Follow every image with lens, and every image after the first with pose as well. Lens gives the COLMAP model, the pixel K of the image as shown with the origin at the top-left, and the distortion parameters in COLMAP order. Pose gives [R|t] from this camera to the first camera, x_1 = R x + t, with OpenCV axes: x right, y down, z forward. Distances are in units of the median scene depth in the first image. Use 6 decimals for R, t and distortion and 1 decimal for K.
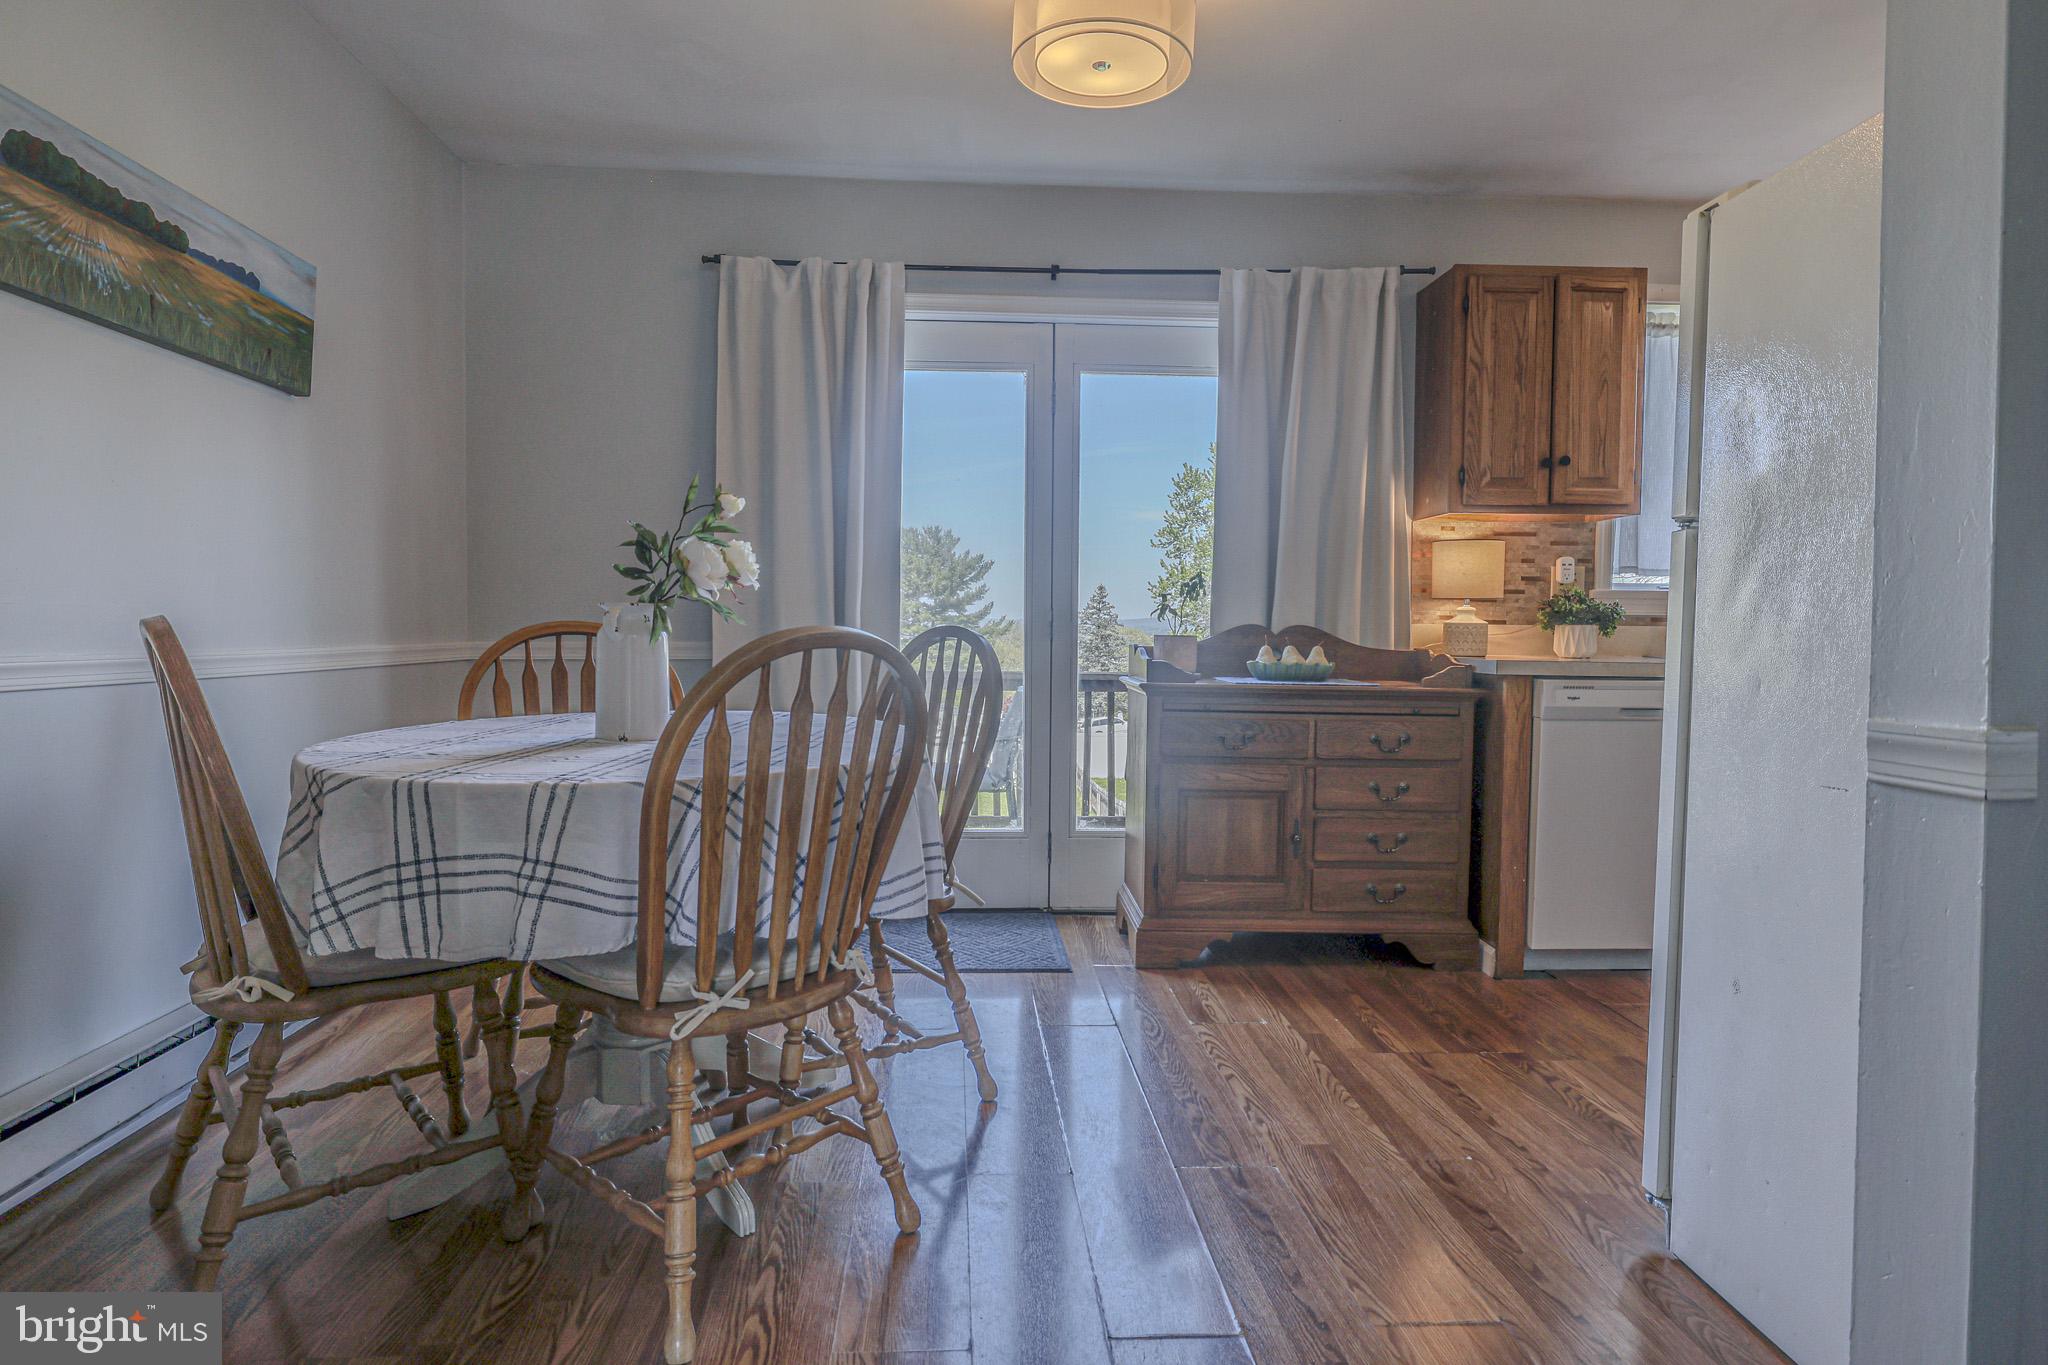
lens RADIAL K [[1141.1, 0, 1022.5], [0, 1141.1, 671.3], [0, 0, 1]] dist [-0.001803, -0.000100]
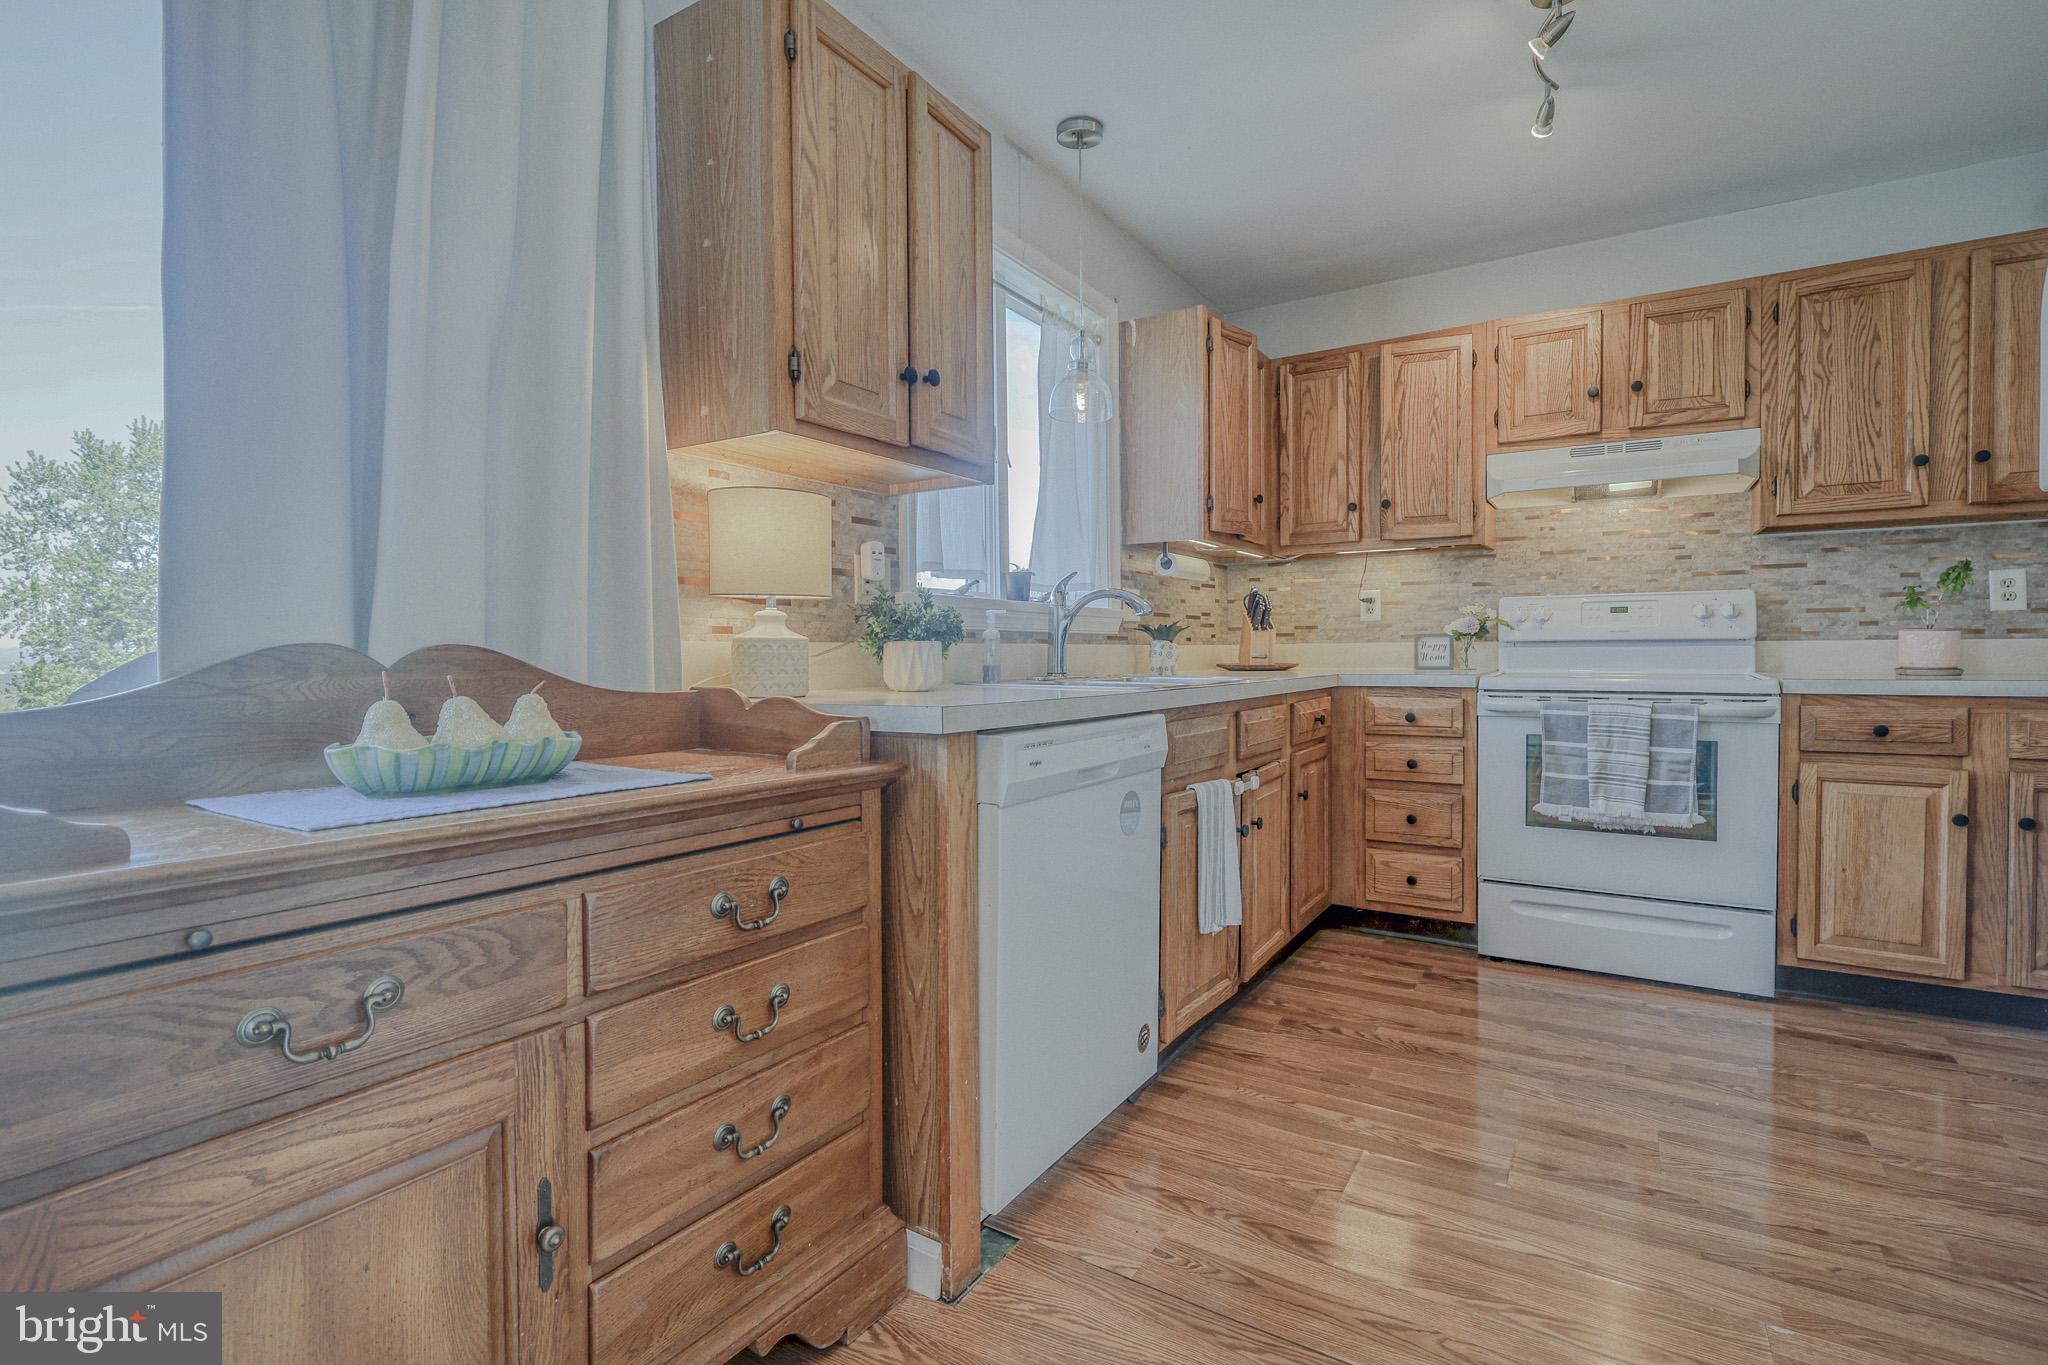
lens RADIAL K [[923.7, 0, 1071.3], [0, 923.7, 674.9], [0, 0, 1]] dist [-0.003569, -0.000223]
pose [[0.553733, -0.033929, 0.832003, 0.091076], [0.044458, 0.998949, 0.011148, -0.024356], [-0.831507, 0.030816, 0.554659, 0.660051]]
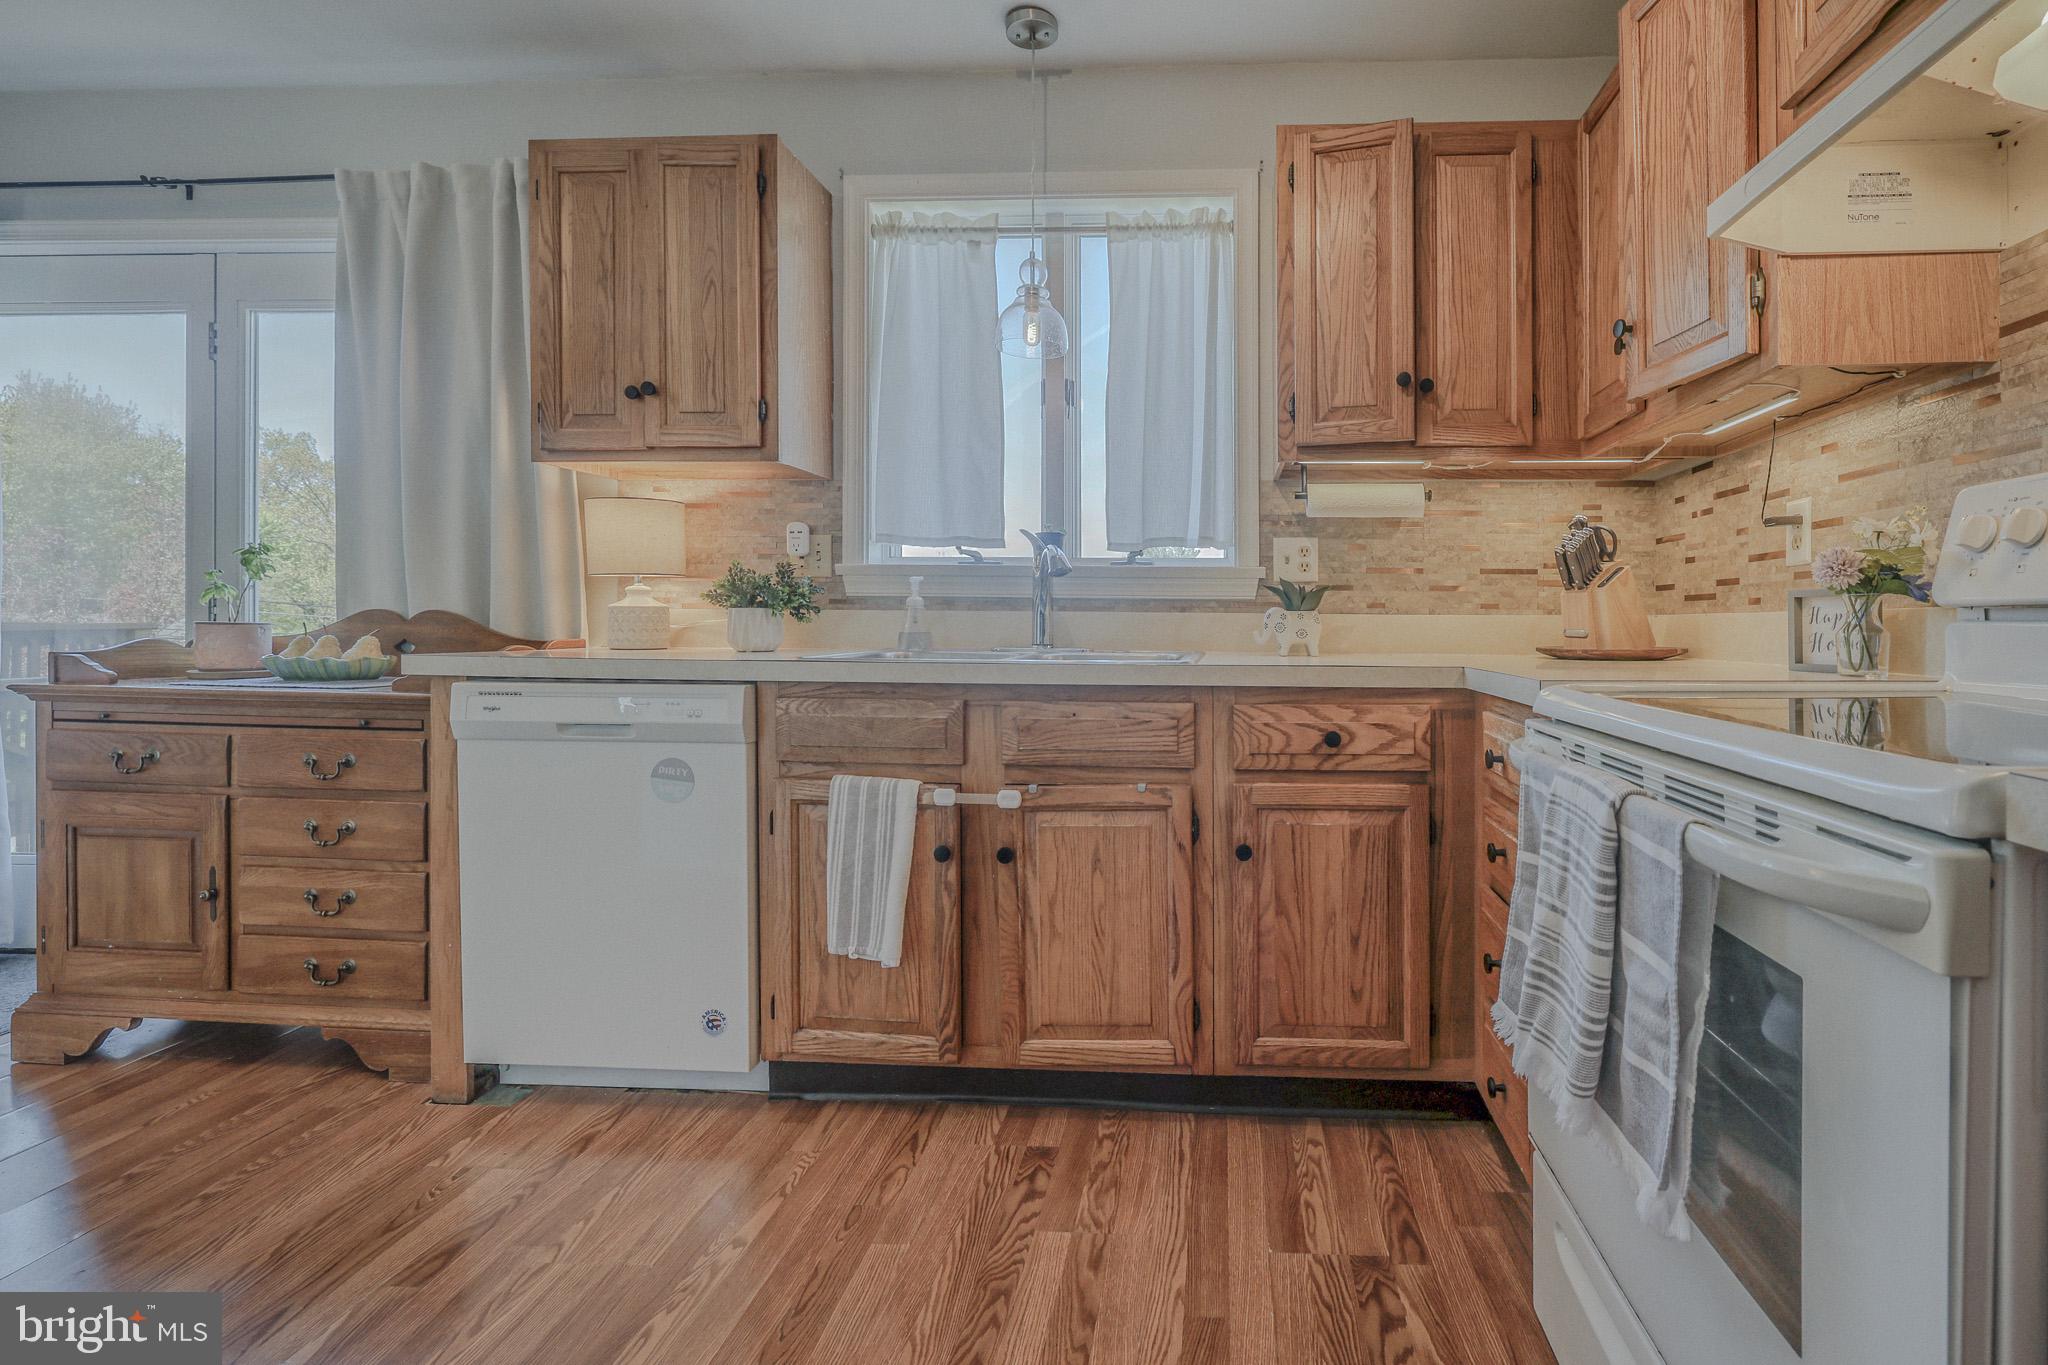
lens RADIAL K [[923.0, 0, 1183.5], [0, 923.0, 633.1], [0, 0, 1]] dist [-0.001066, -0.000055]
pose [[0.995456, -0.001159, -0.095218, 0.881243], [-0.001438, 0.999629, -0.027204, -0.007962], [0.095214, 0.027217, 0.995085, 0.432976]]
